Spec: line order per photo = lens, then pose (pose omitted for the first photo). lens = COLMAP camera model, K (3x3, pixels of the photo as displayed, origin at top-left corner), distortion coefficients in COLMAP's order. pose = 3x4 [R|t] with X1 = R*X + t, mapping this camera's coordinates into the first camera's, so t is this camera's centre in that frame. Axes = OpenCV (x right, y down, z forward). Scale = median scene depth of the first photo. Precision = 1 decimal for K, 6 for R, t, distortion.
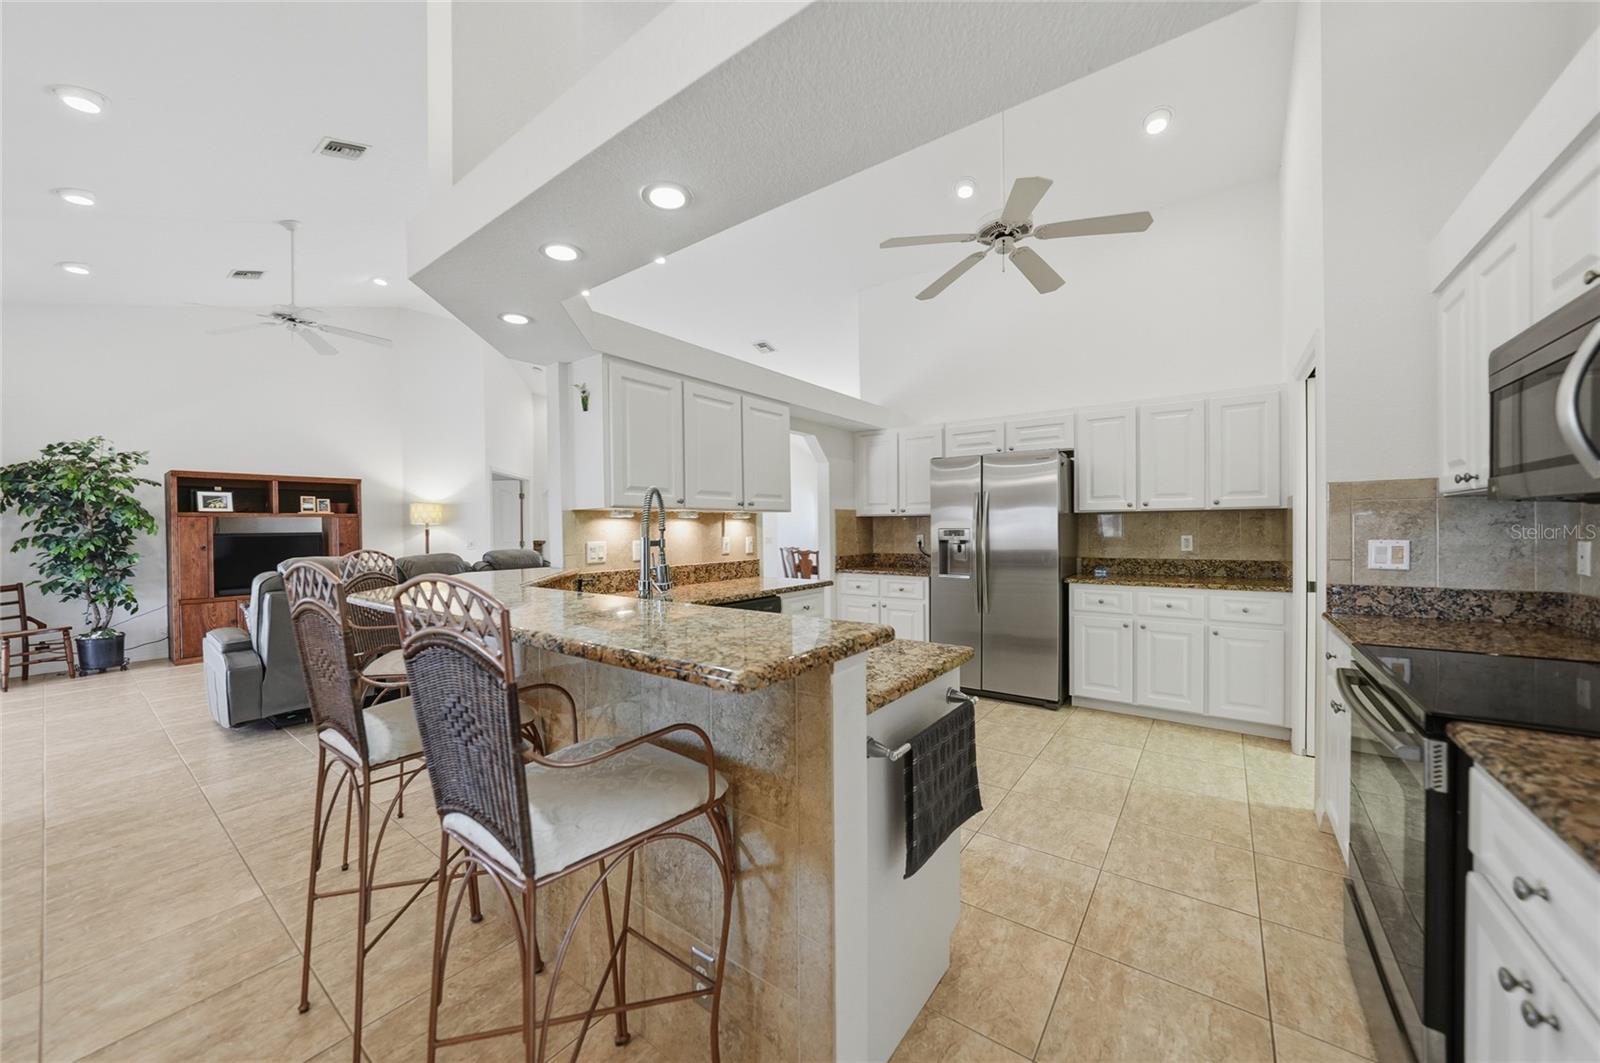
lens RADIAL K [[559.4, 0, 801.8], [0, 559.4, 532.7], [0, 0, 1]] dist [-0.020618, 0.003871]
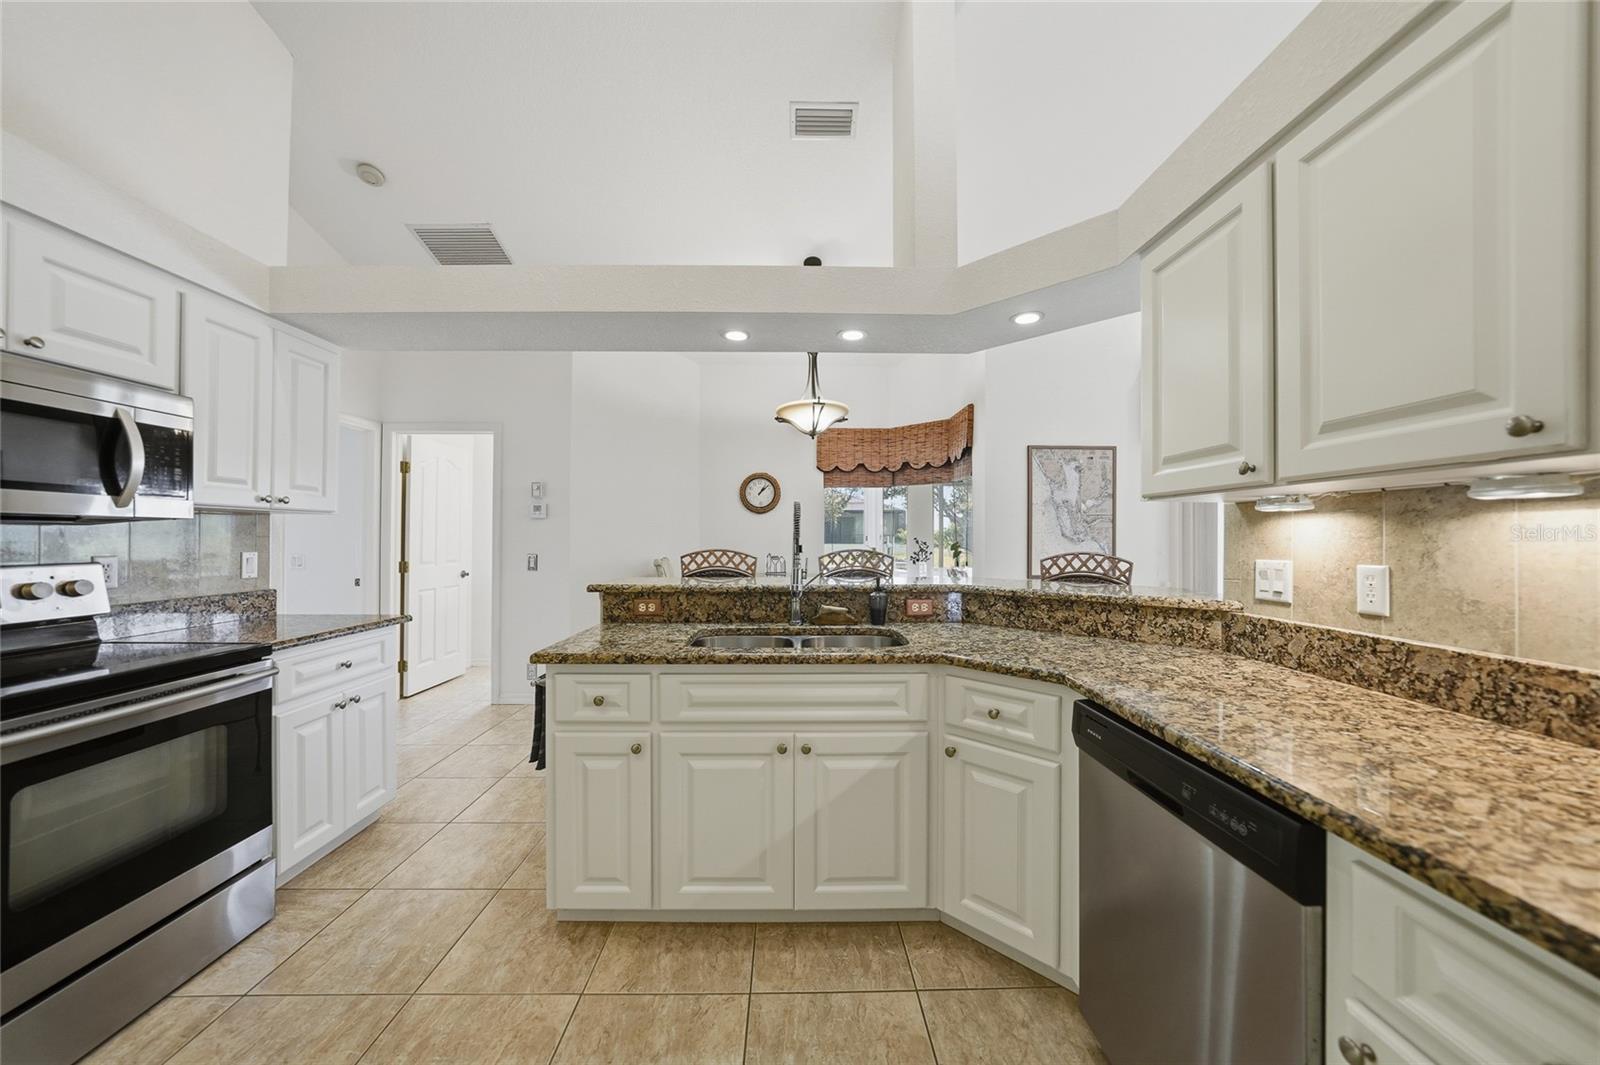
lens RADIAL K [[559.4, 0, 802.6], [0, 559.4, 531.5], [0, 0, 1]] dist [-0.020618, 0.003871]
pose [[-0.783409, 0.003036, -0.621500, 0.227986], [0.001557, 0.999995, 0.002922, -0.009696], [0.621505, 0.001322, -0.783409, 0.882363]]
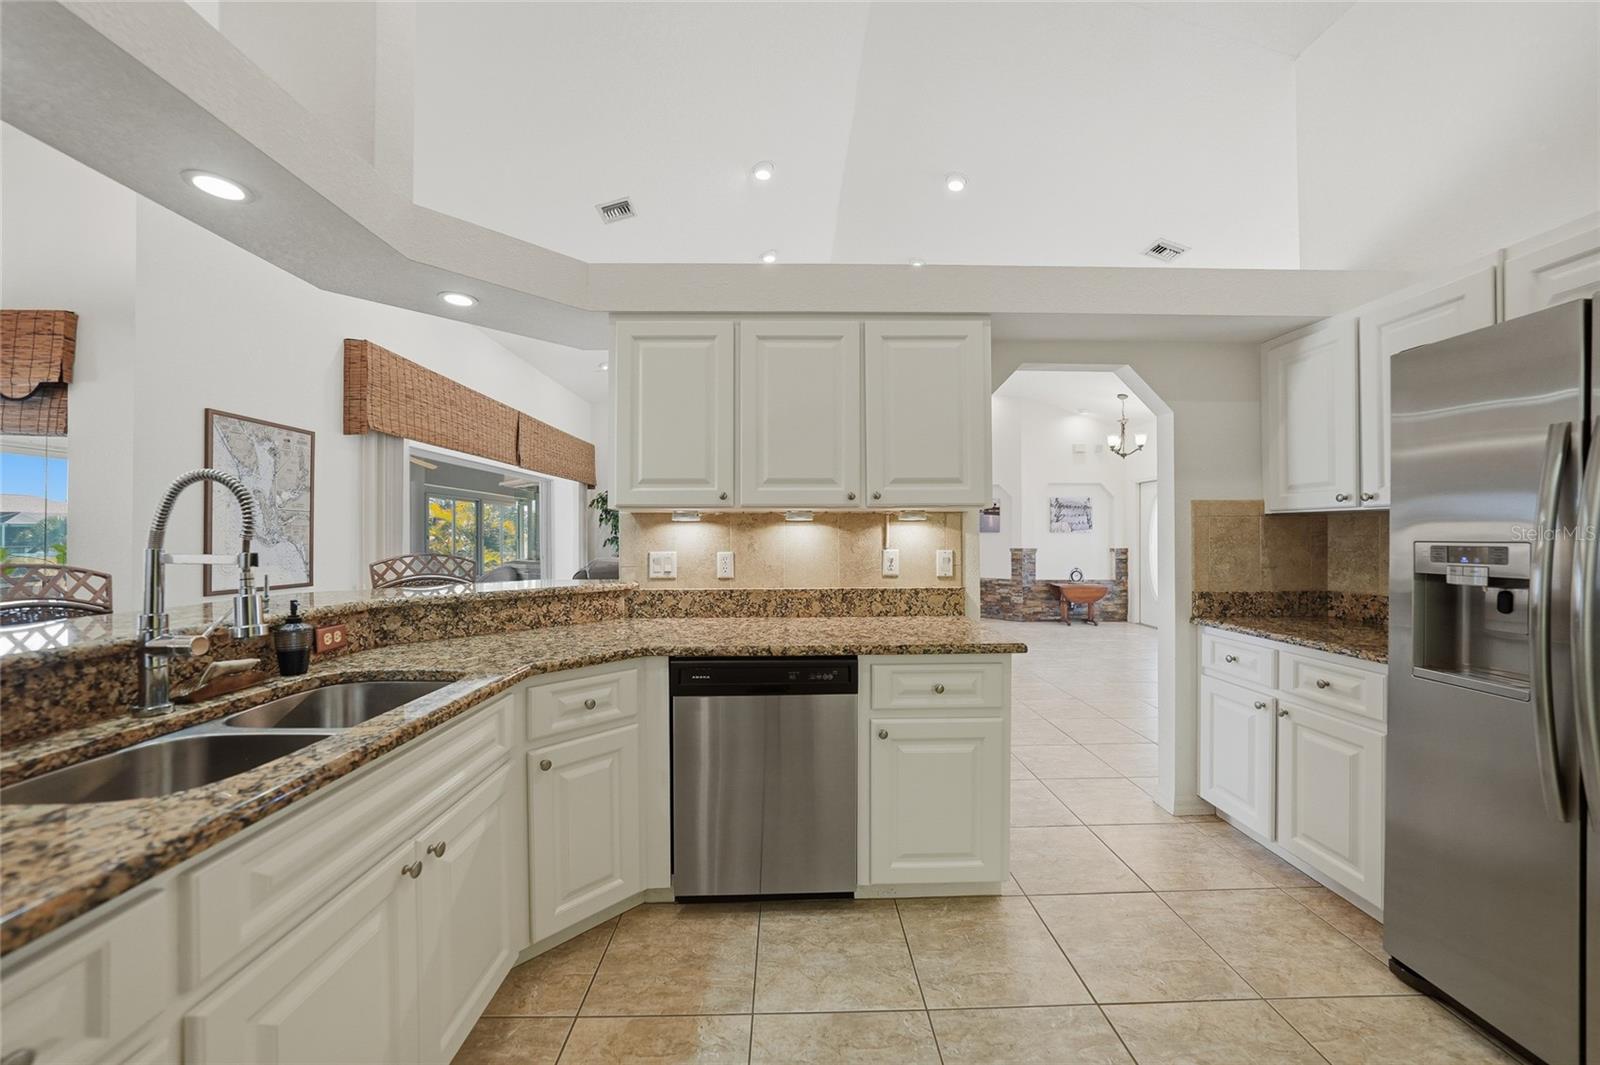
lens RADIAL K [[559.4, 0, 805.1], [0, 559.4, 533.5], [0, 0, 1]] dist [-0.020618, 0.003871]
pose [[0.621205, 0.004593, -0.783635, 0.305144], [-0.010703, 0.999939, -0.002624, -0.007863], [0.783575, 0.010017, 0.621217, 0.515035]]
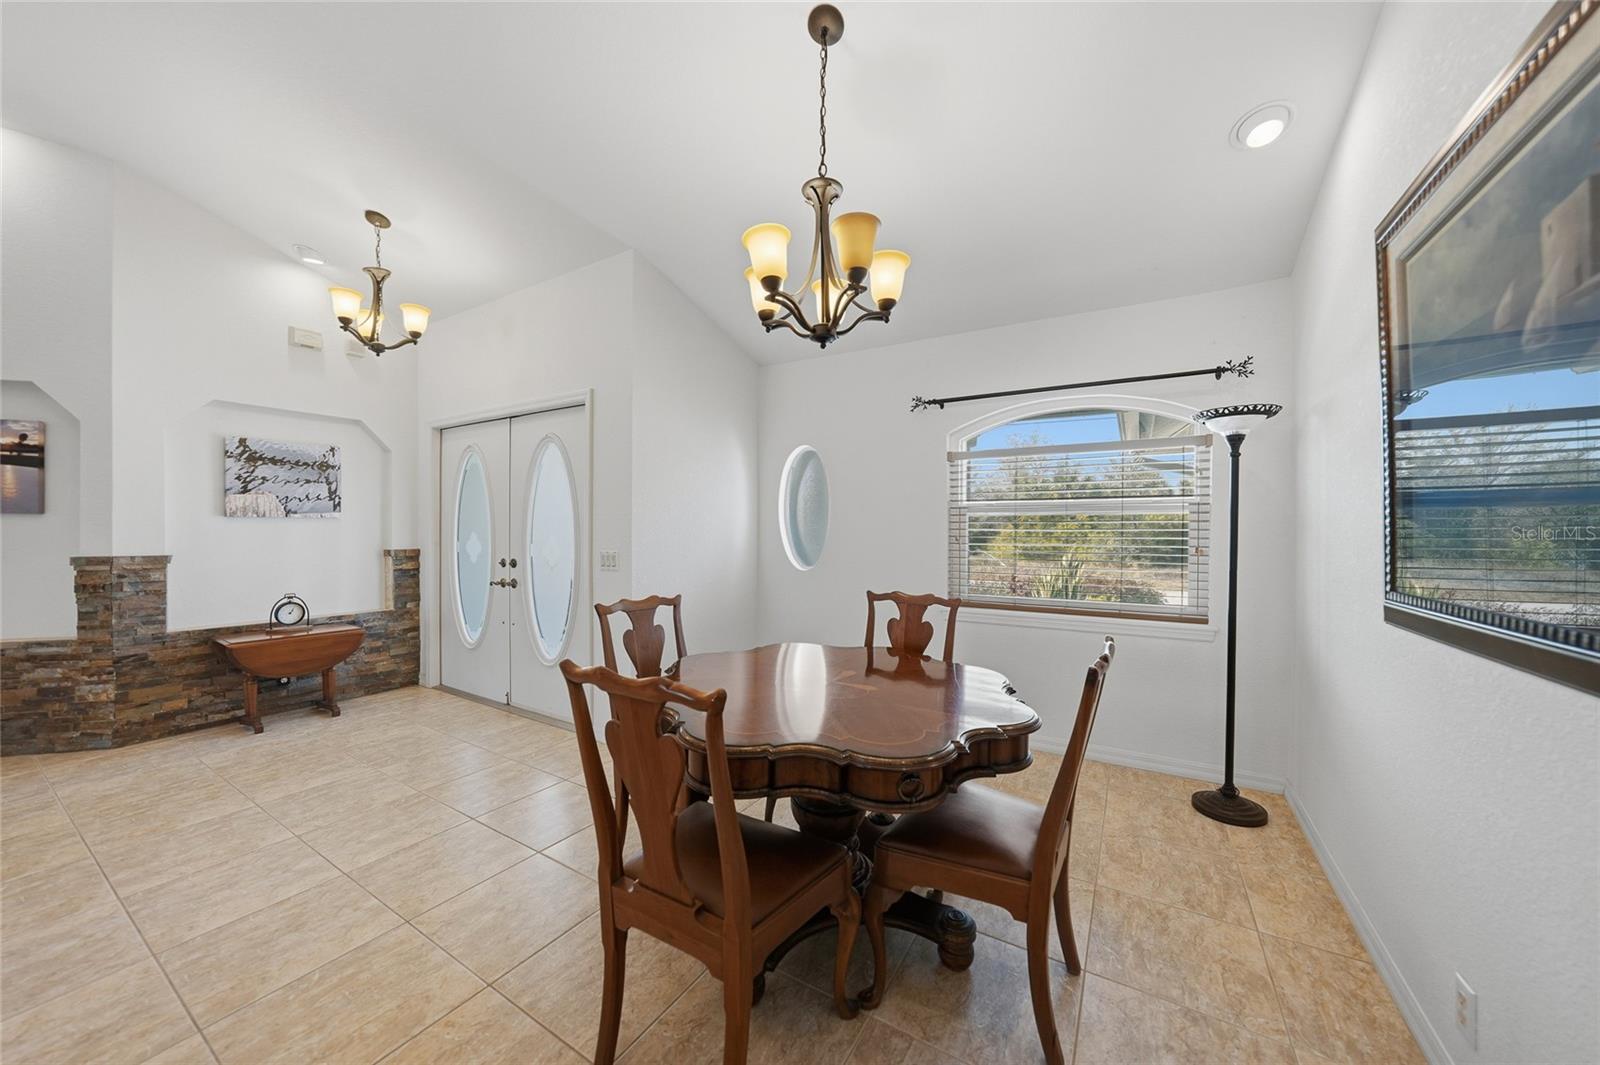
lens RADIAL K [[559.4, 0, 800.2], [0, 559.4, 530.3], [0, 0, 1]] dist [-0.020618, 0.003871]
pose [[0.994973, 0.009656, 0.099676, 0.243925], [-0.008891, 0.999928, -0.008115, -0.007453], [-0.099747, 0.007188, 0.994987, 0.797707]]
